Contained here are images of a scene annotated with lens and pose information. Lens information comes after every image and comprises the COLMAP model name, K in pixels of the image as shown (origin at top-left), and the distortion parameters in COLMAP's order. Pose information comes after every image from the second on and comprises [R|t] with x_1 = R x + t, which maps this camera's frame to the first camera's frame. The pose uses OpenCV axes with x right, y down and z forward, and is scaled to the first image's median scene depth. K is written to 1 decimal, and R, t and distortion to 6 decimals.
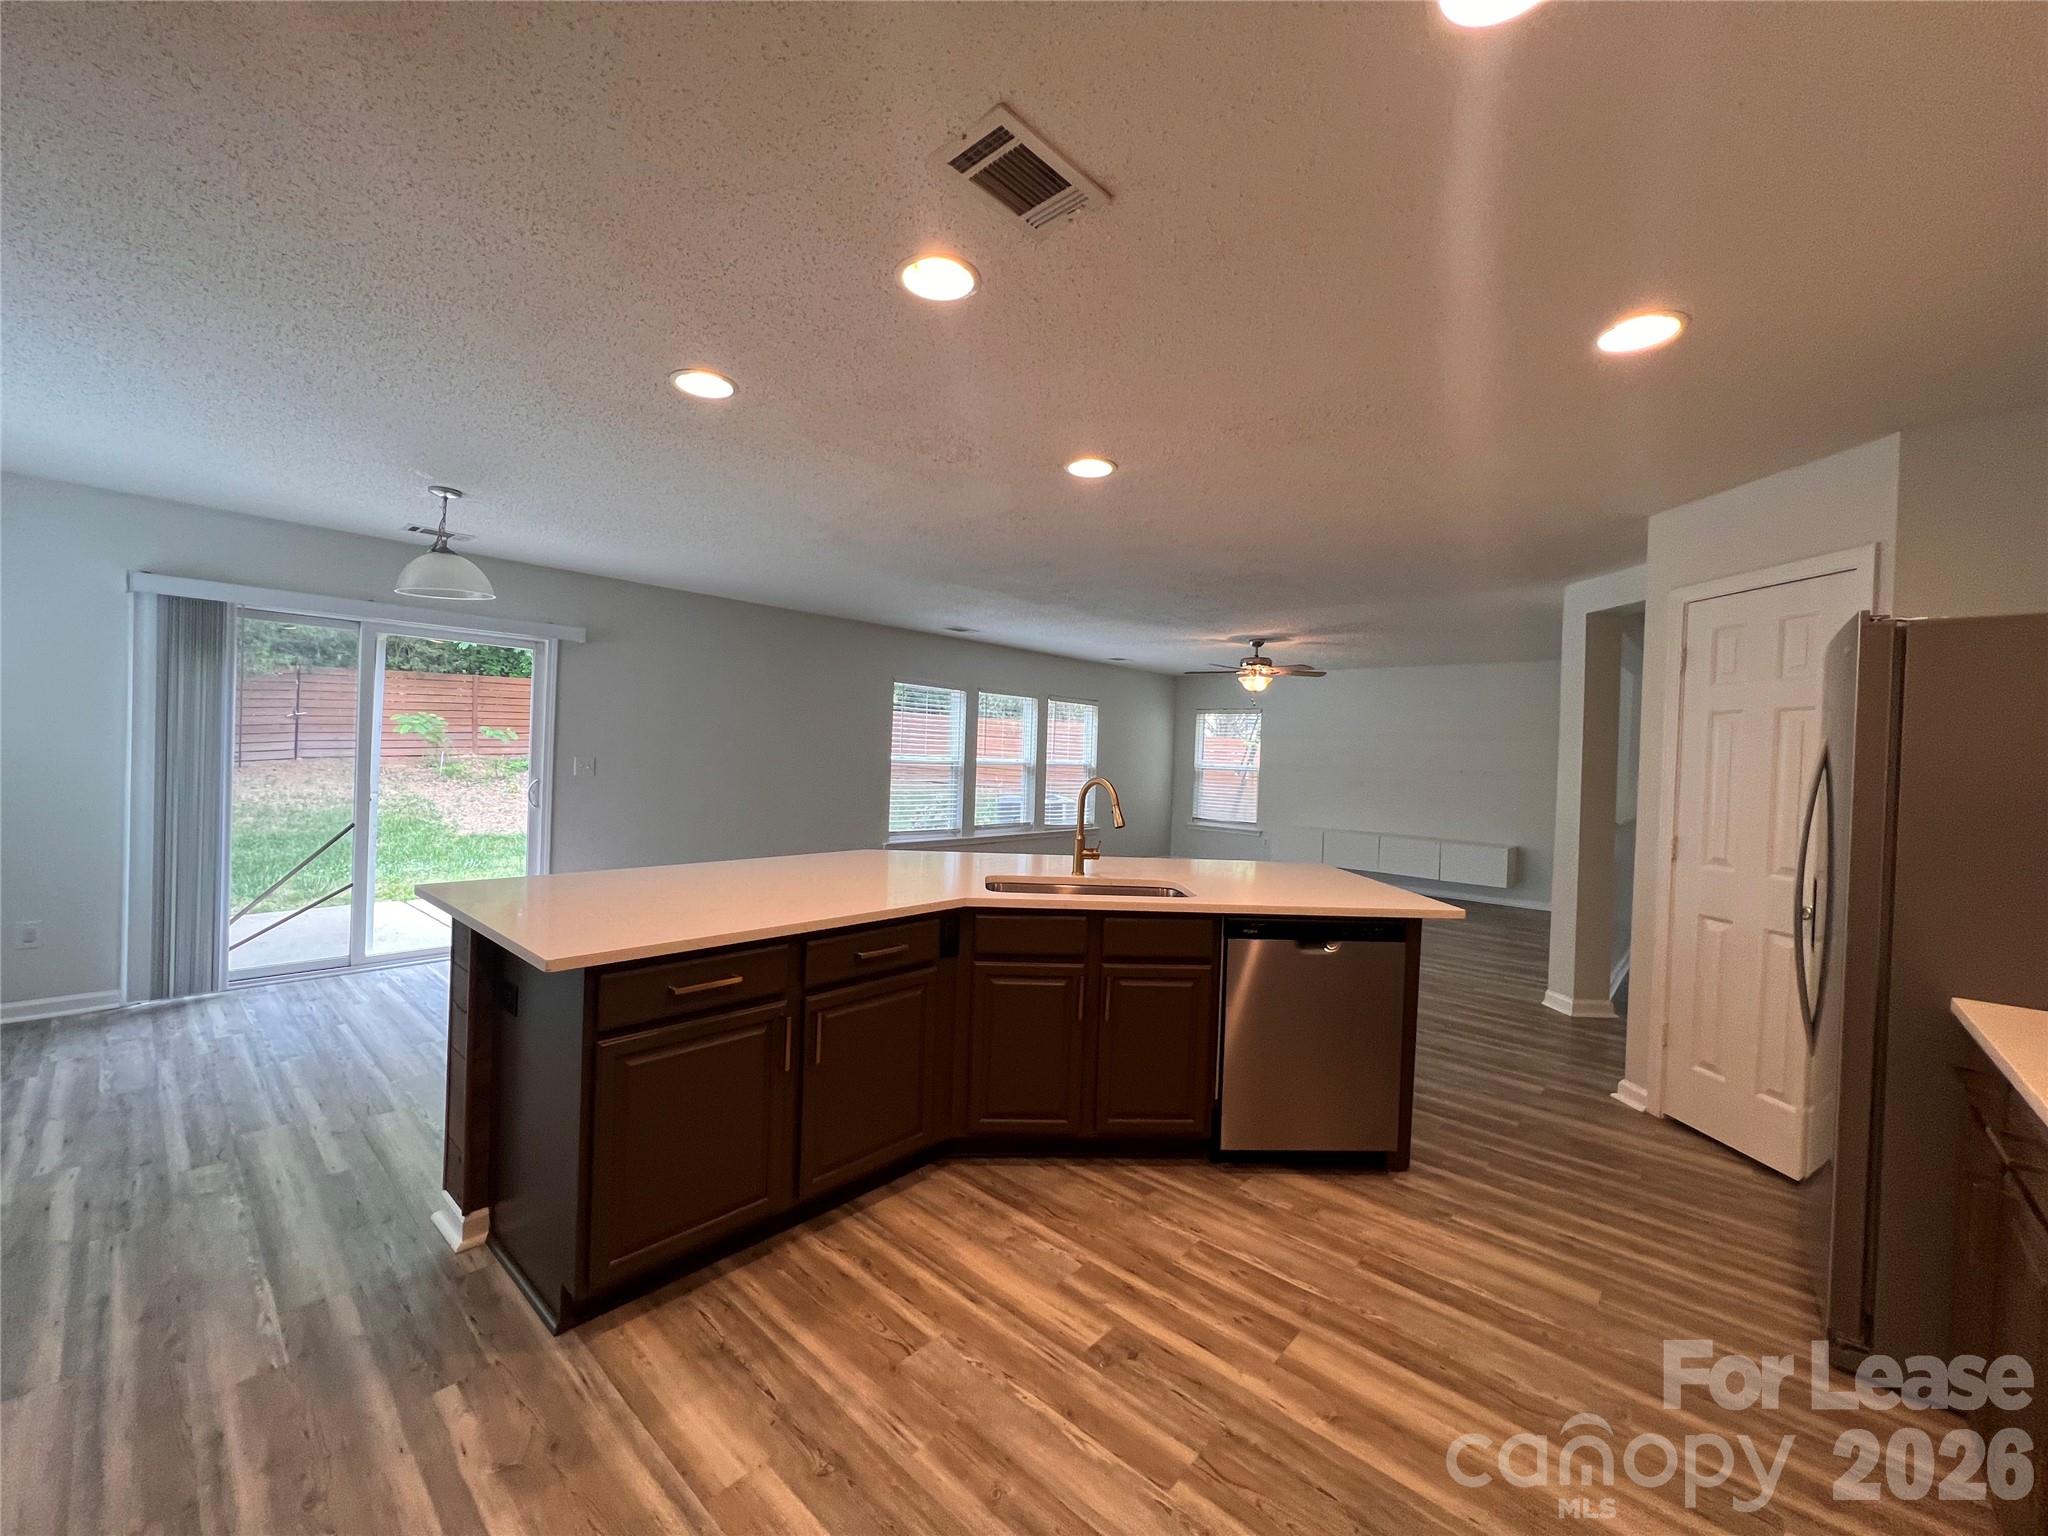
lens RADIAL K [[818.0, 0, 1019.5], [0, 818.0, 766.6], [0, 0, 1]] dist [-0.001160, 0.000859]
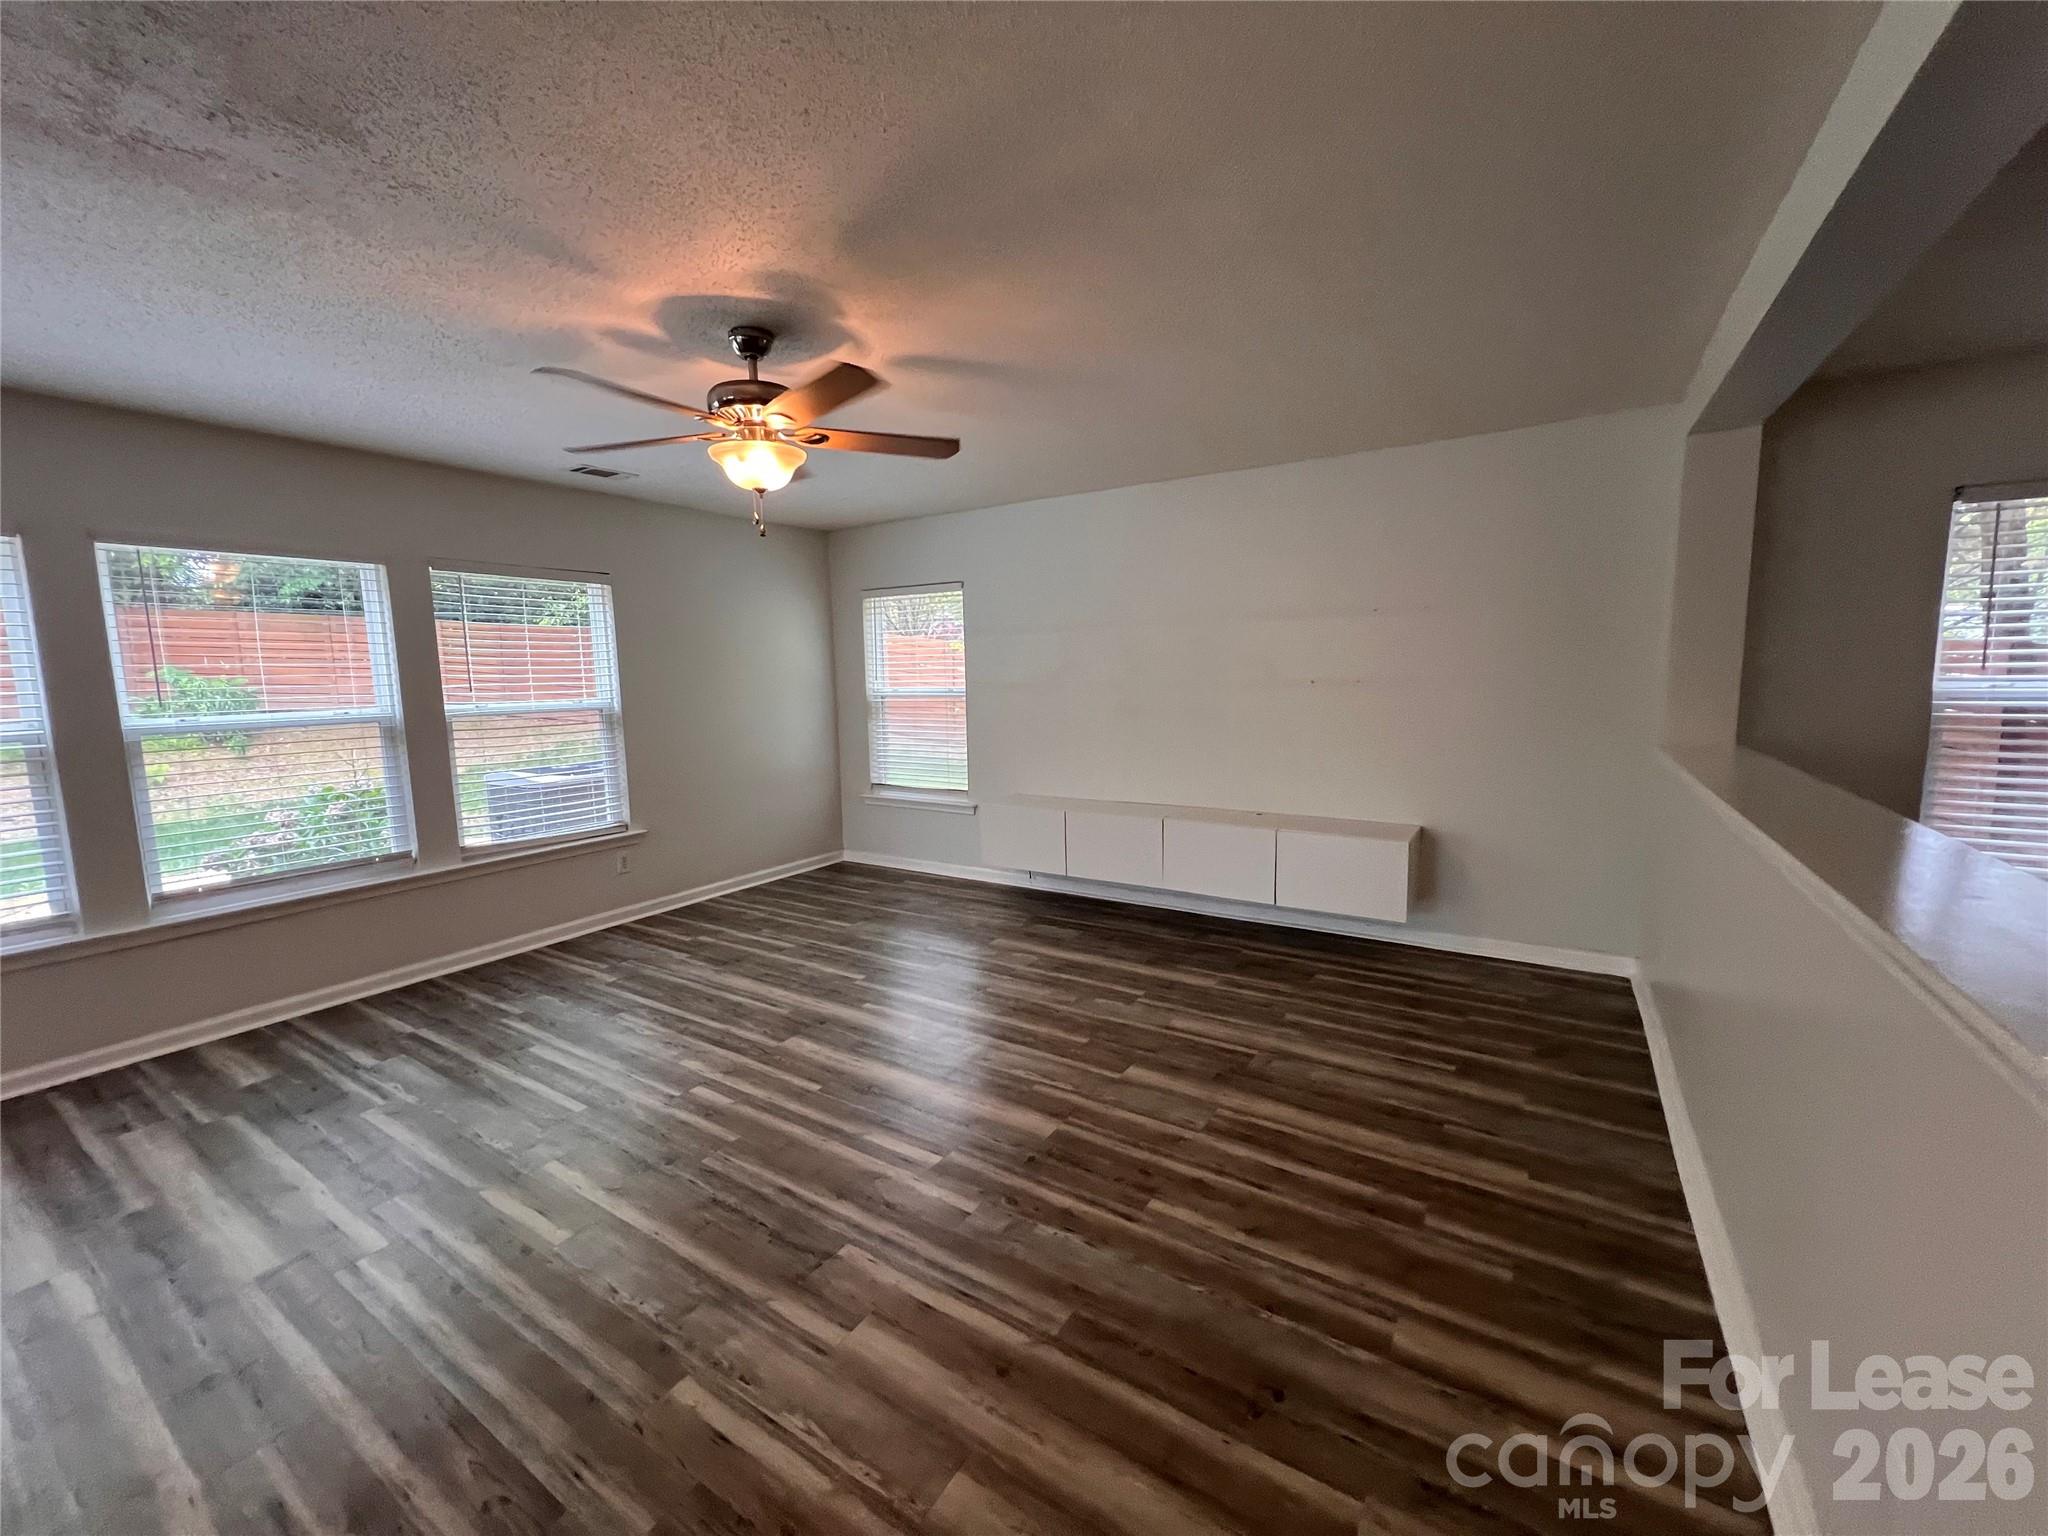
lens RADIAL K [[818.0, 0, 1029.7], [0, 818.0, 768.2], [0, 0, 1]] dist [-0.001160, 0.000859]
pose [[0.983263, -0.073717, 0.166613, 0.958025], [0.056262, 0.992648, 0.107164, -0.015773], [-0.173288, -0.095996, 0.980182, 1.815821]]
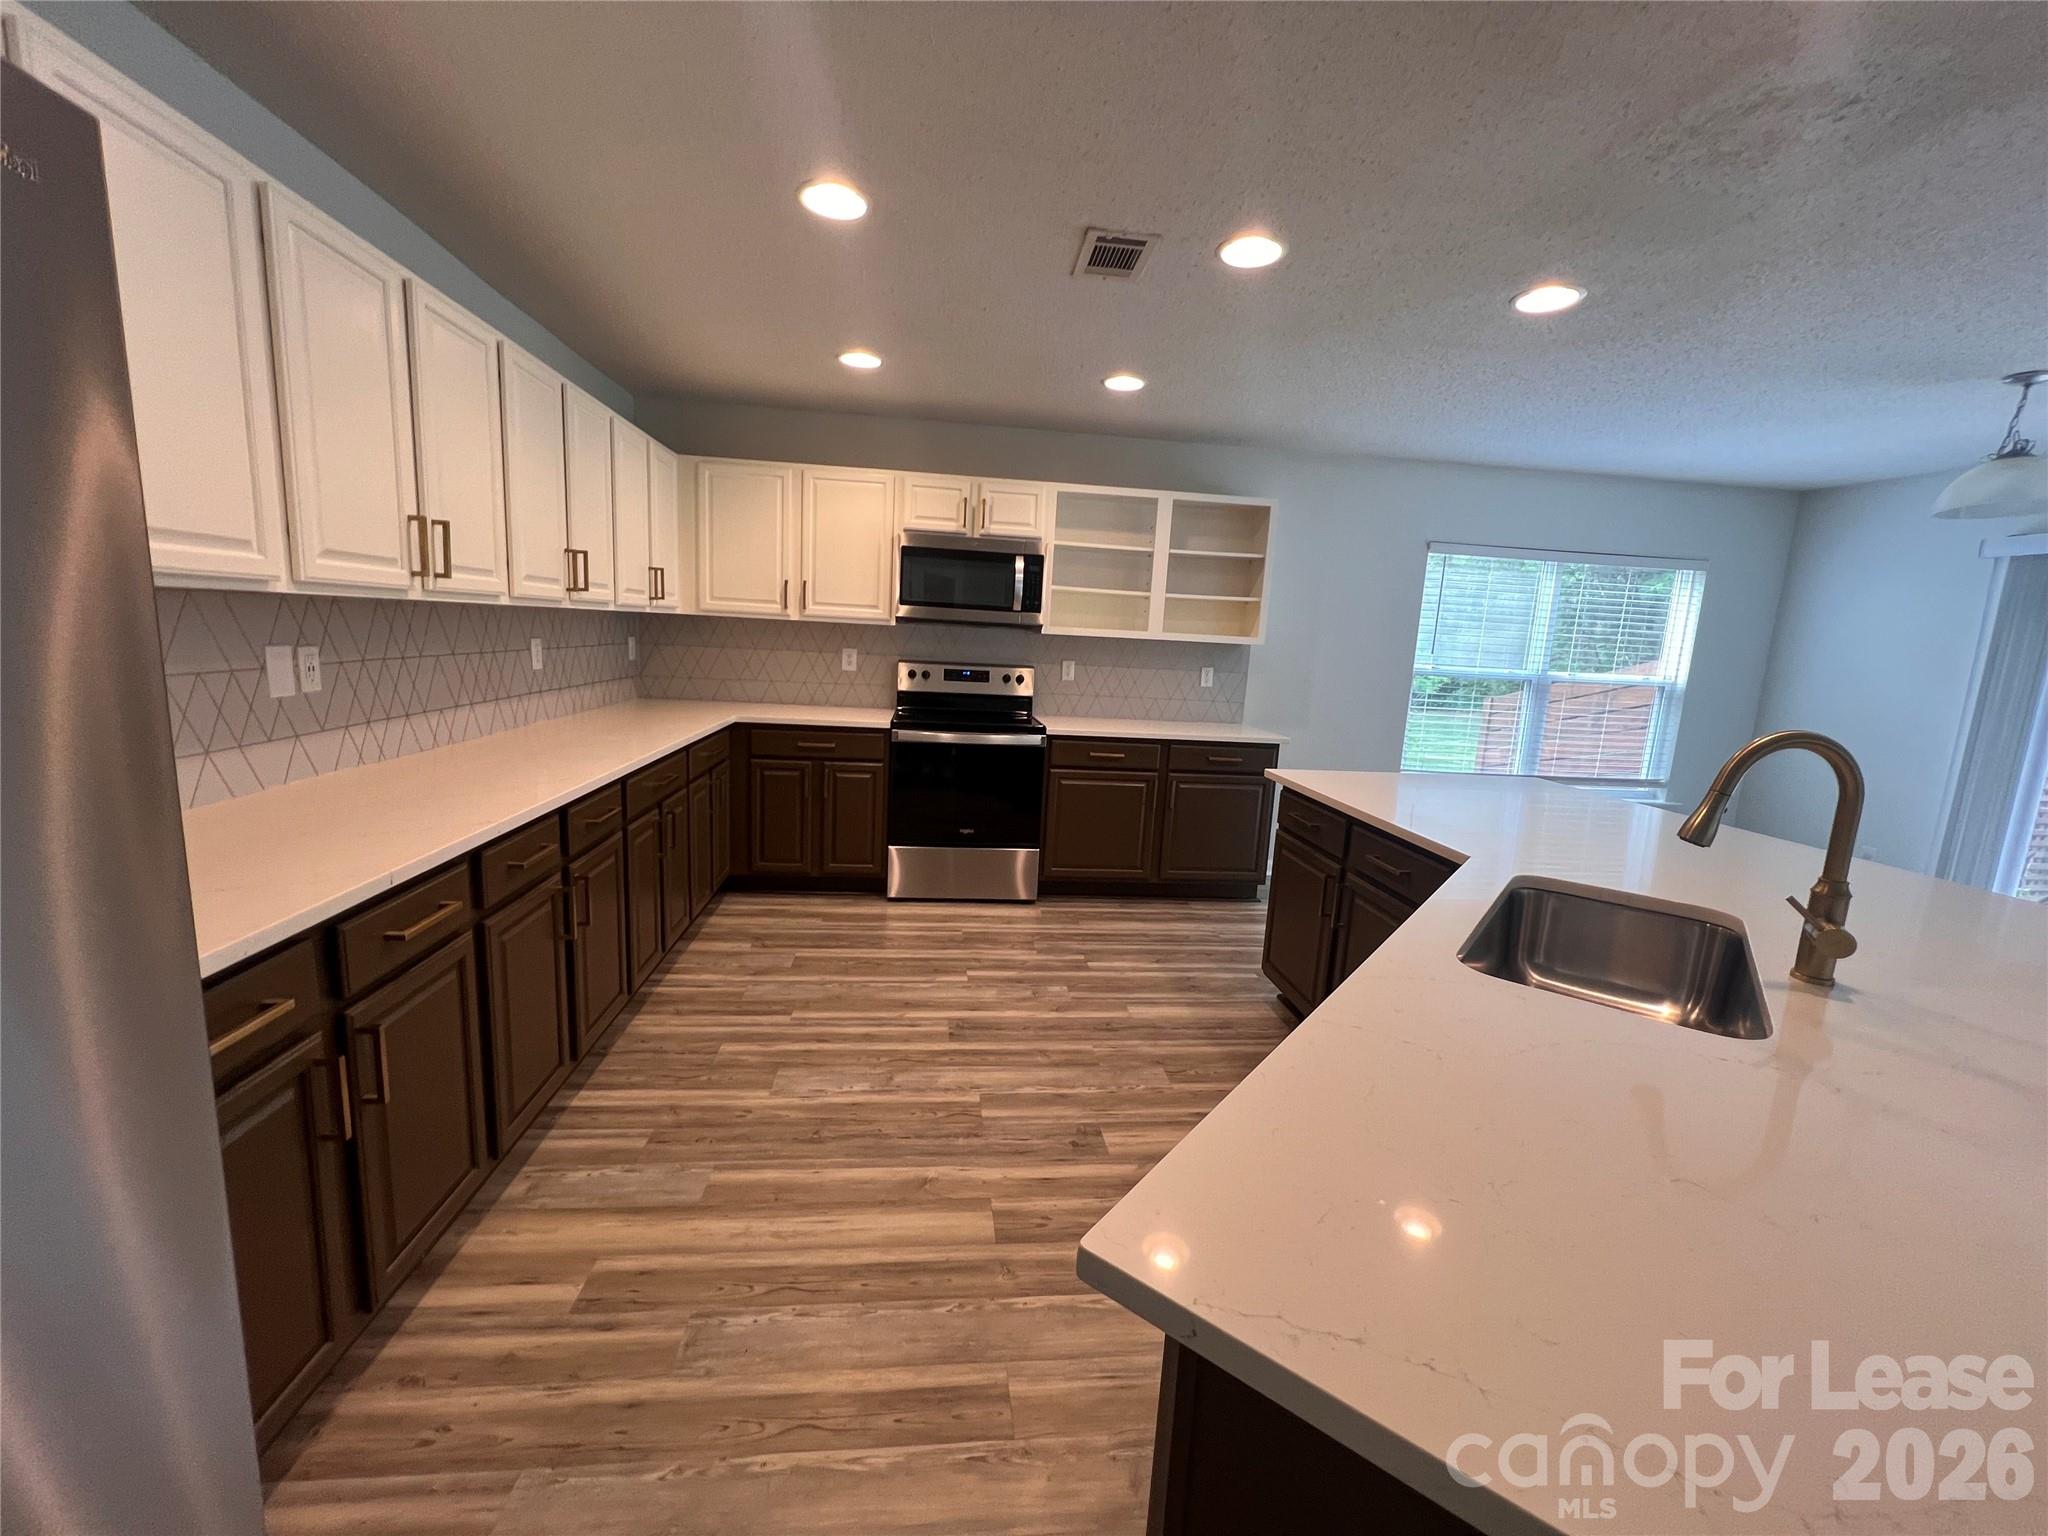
lens RADIAL K [[818.0, 0, 1016.2], [0, 818.0, 768.5], [0, 0, 1]] dist [-0.001160, 0.000859]
pose [[-0.664571, 0.053519, -0.745306, 0.794455], [-0.089360, 0.984581, 0.150381, 0.007491], [0.741863, 0.166539, -0.649542, 1.221435]]
